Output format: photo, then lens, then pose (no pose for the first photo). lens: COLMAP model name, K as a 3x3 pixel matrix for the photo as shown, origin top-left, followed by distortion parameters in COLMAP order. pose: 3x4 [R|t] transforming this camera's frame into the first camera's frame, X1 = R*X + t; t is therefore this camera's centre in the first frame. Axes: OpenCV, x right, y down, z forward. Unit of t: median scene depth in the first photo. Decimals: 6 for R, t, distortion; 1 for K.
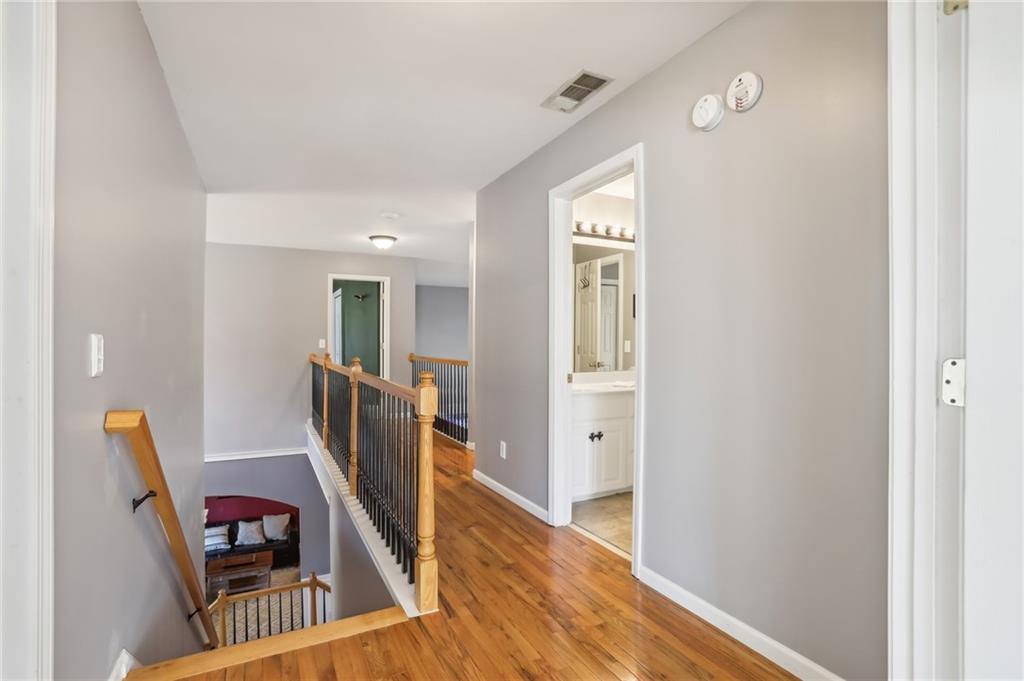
lens RADIAL K [[487.2, 0, 512.0], [0, 487.2, 340.5], [0, 0, 1]] dist [-0.088298, 0.040807]
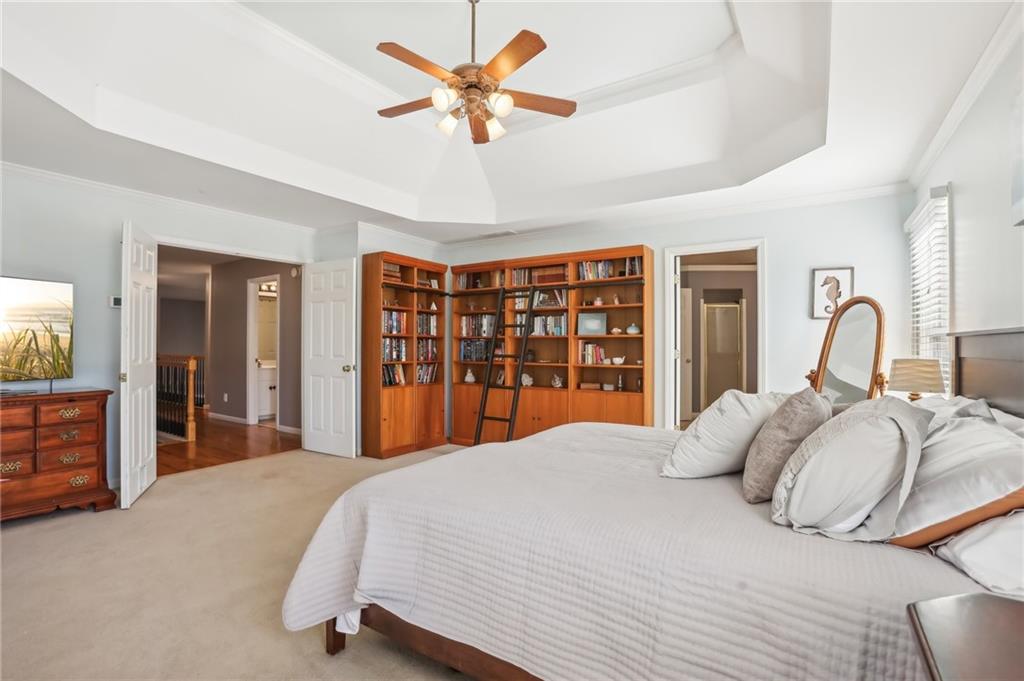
lens RADIAL K [[487.2, 0, 512.0], [0, 487.2, 340.5], [0, 0, 1]] dist [-0.088298, 0.040807]
pose [[0.879607, 0.007087, 0.475648, 0.104740], [-0.003627, 0.999960, -0.008192, -0.002527], [-0.475687, 0.005480, 0.879597, -1.513292]]
